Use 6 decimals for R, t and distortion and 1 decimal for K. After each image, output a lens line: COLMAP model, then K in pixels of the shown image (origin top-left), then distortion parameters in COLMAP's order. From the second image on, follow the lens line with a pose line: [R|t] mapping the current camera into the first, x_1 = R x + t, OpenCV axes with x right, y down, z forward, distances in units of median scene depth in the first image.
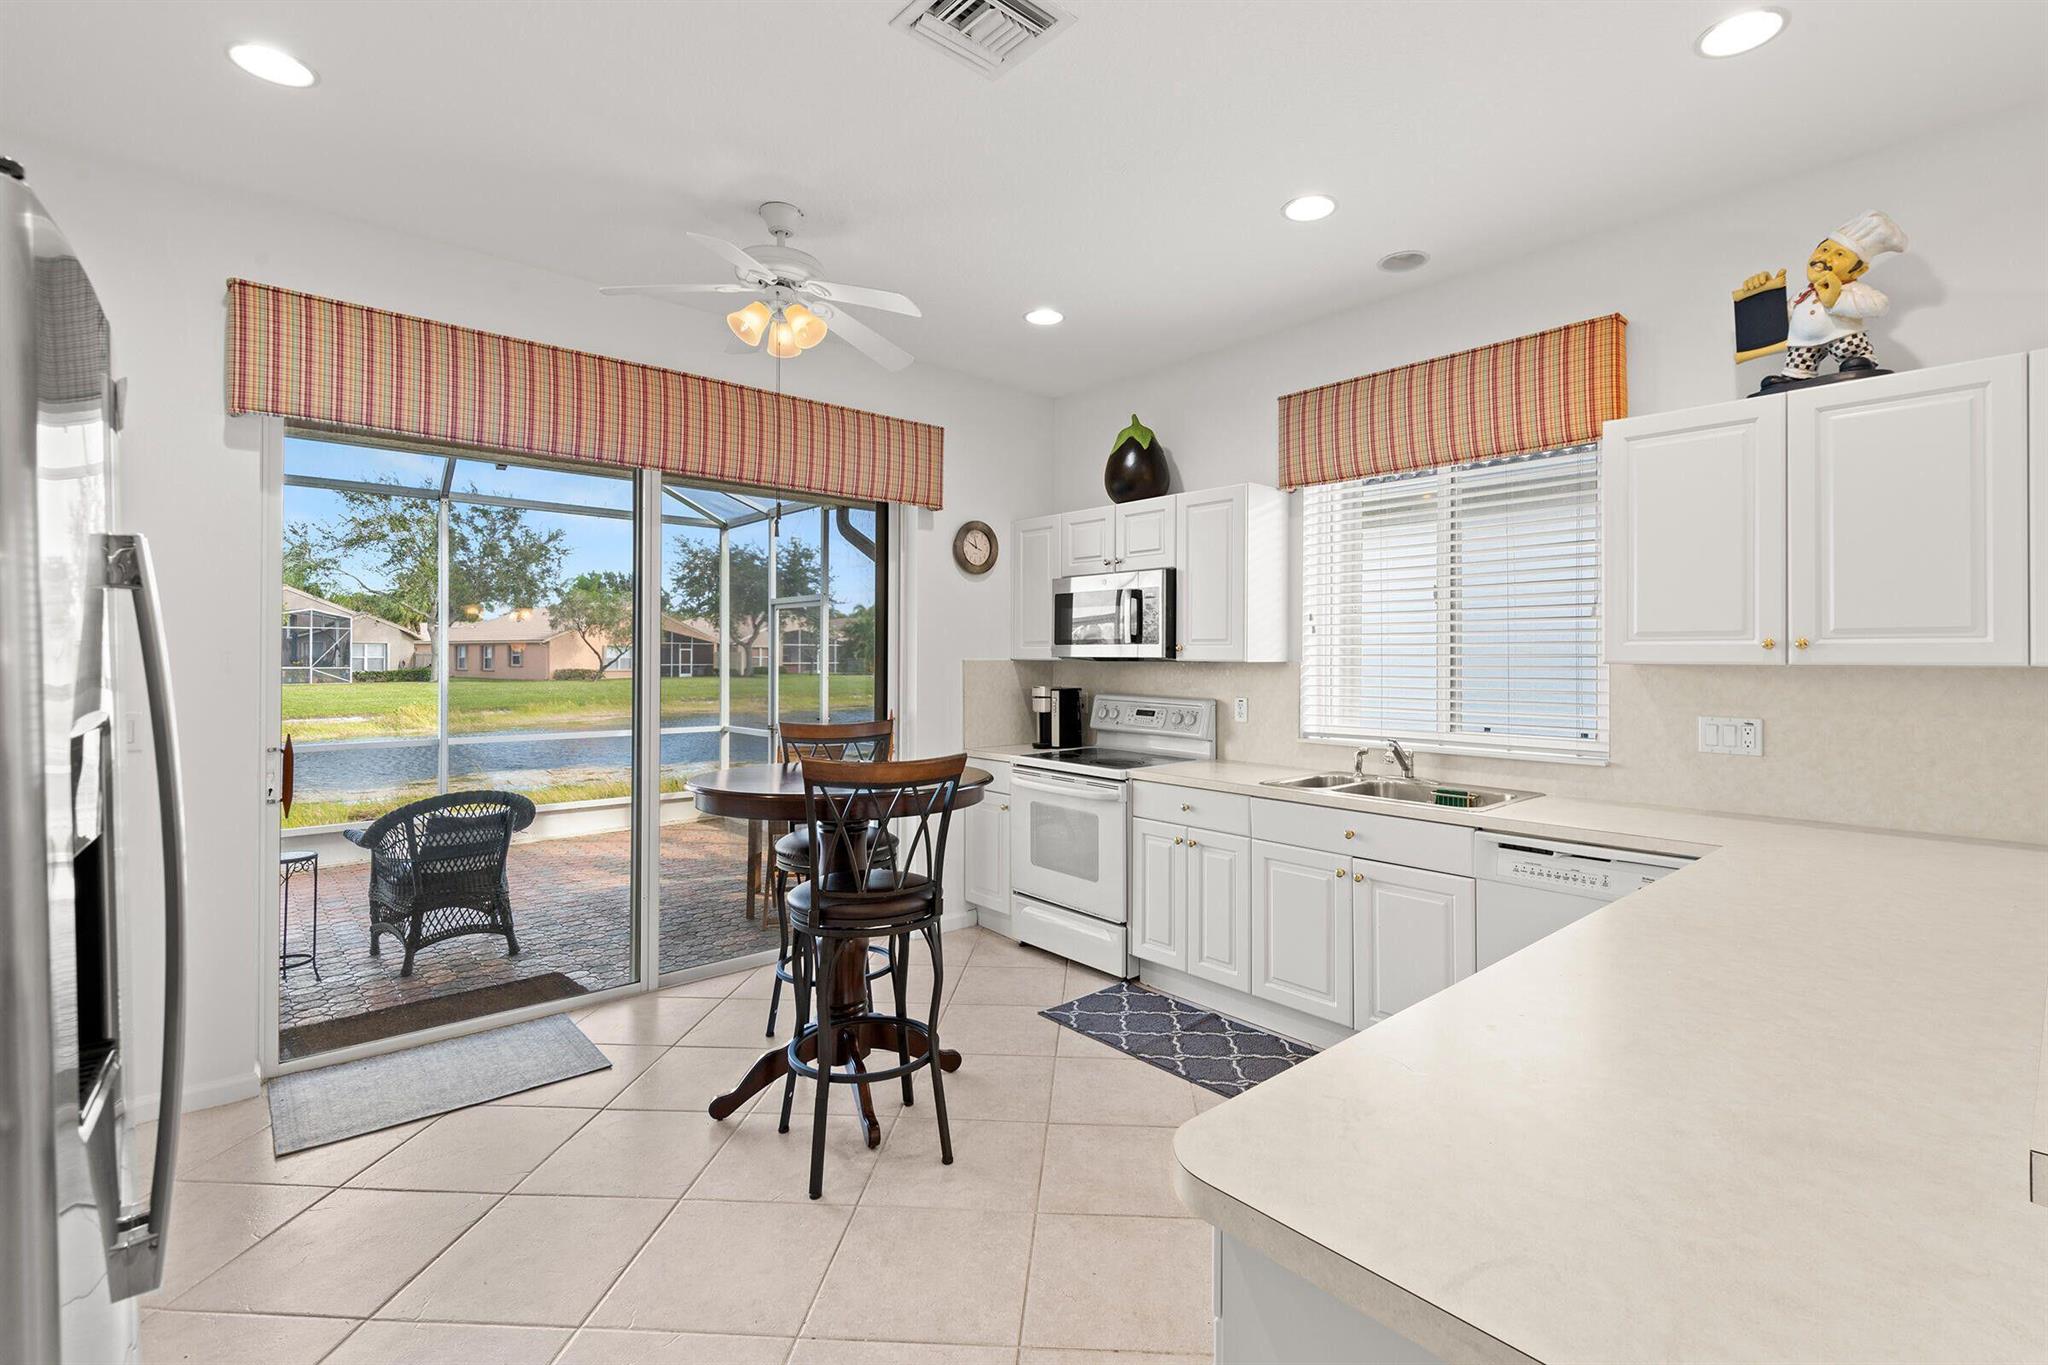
lens RADIAL K [[895.3, 0, 1029.9], [0, 895.3, 651.2], [0, 0, 1]] dist [0.001149, 0.000183]
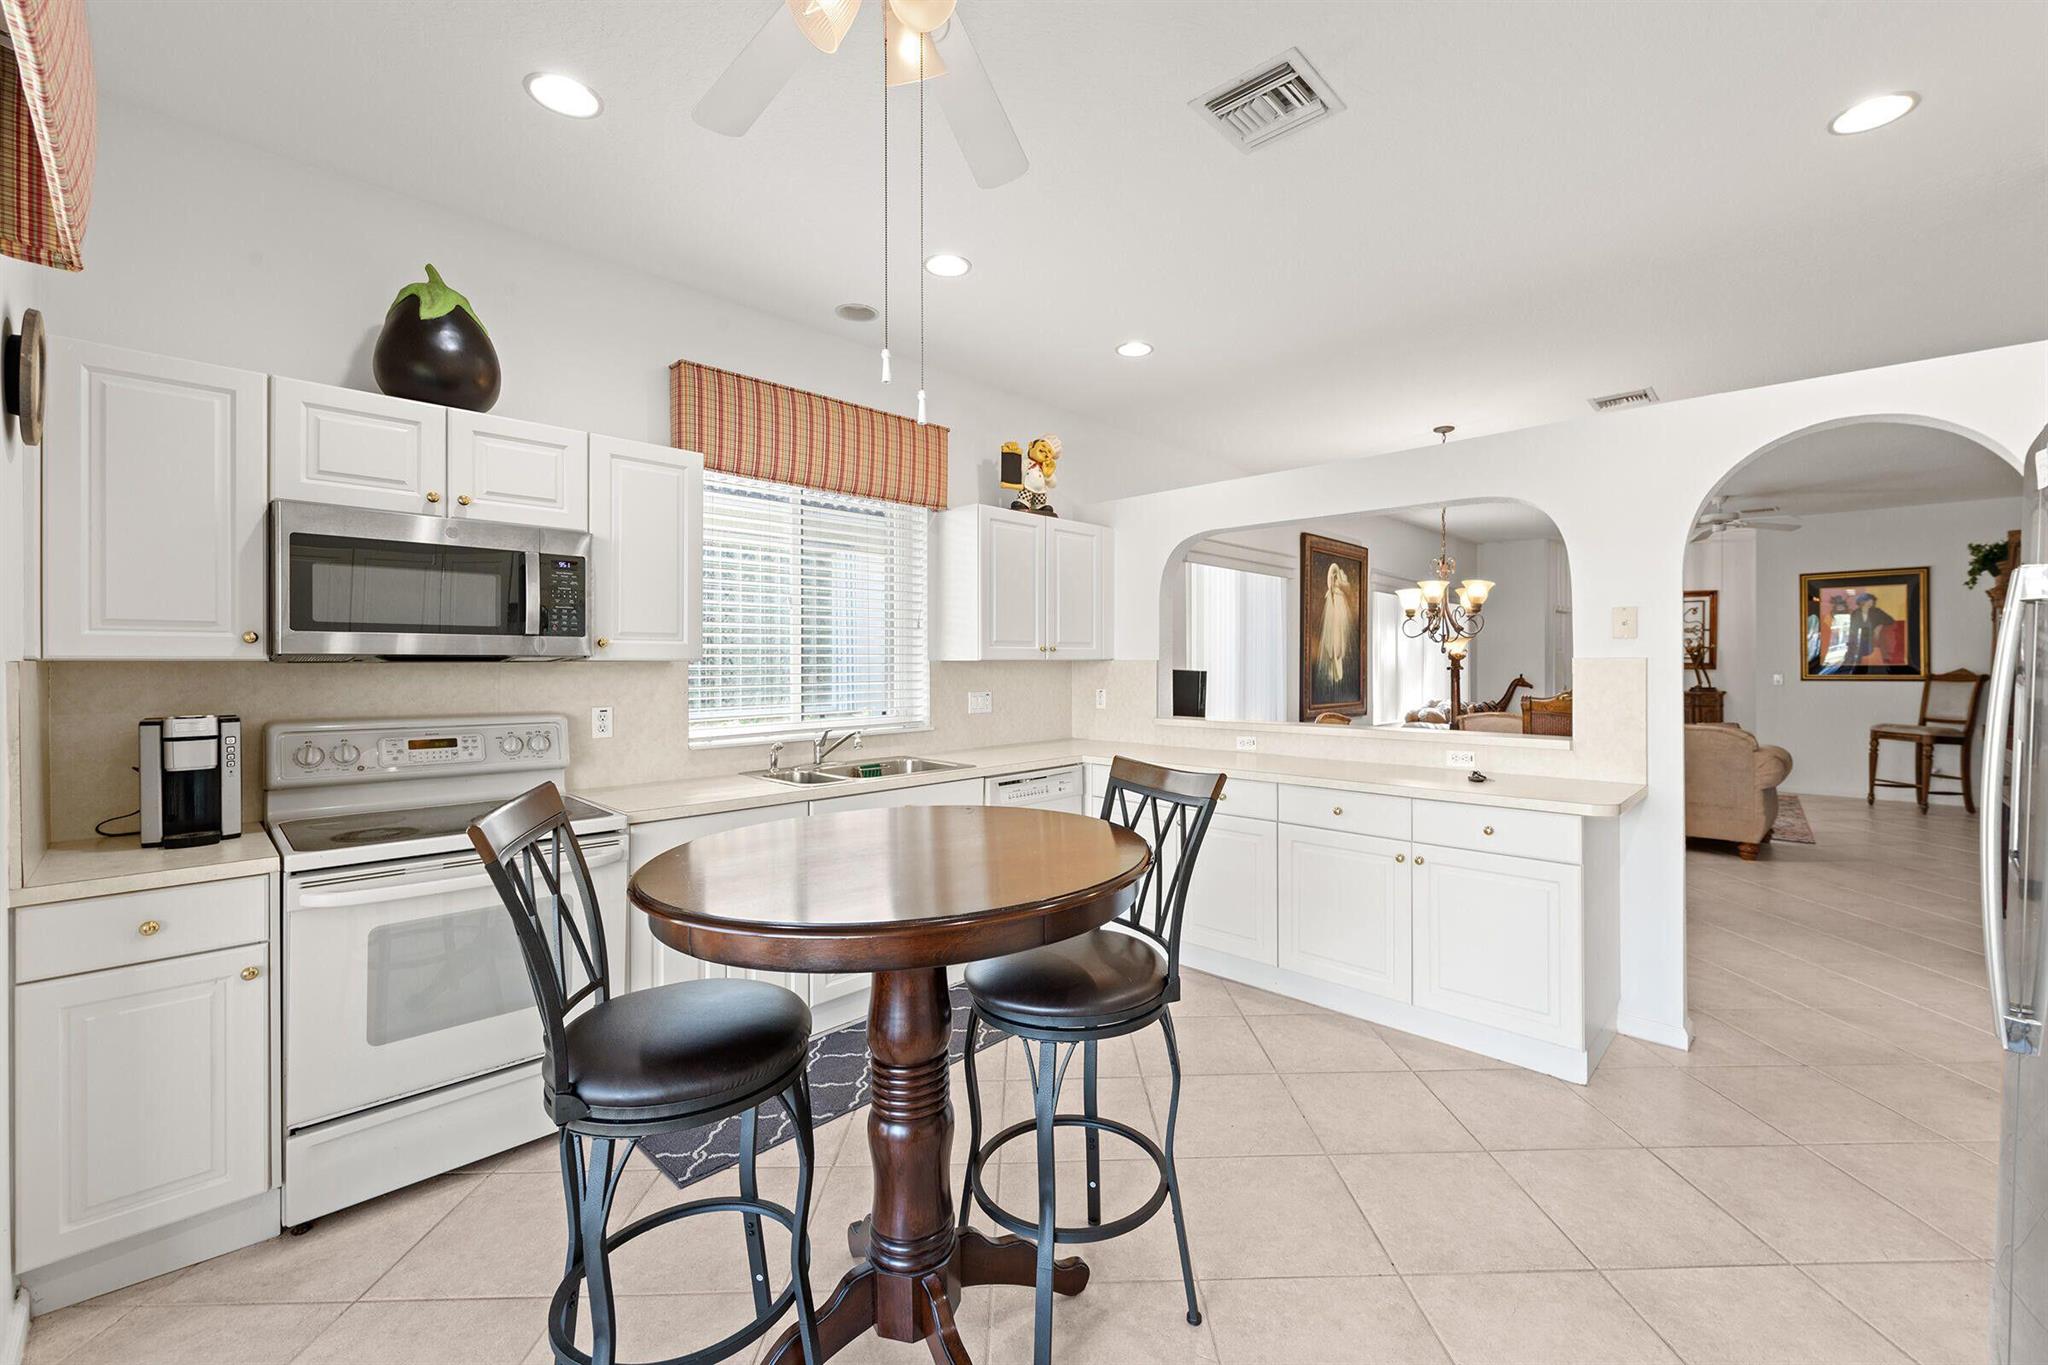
lens RADIAL K [[855.0, 0, 1030.0], [0, 855.0, 671.7], [0, 0, 1]] dist [0.000131, 0.000001]
pose [[-0.087163, -0.017809, 0.996035, -0.642939], [-0.006771, 0.999828, 0.017284, 0.005706], [-0.996171, -0.005237, -0.087269, 0.795360]]
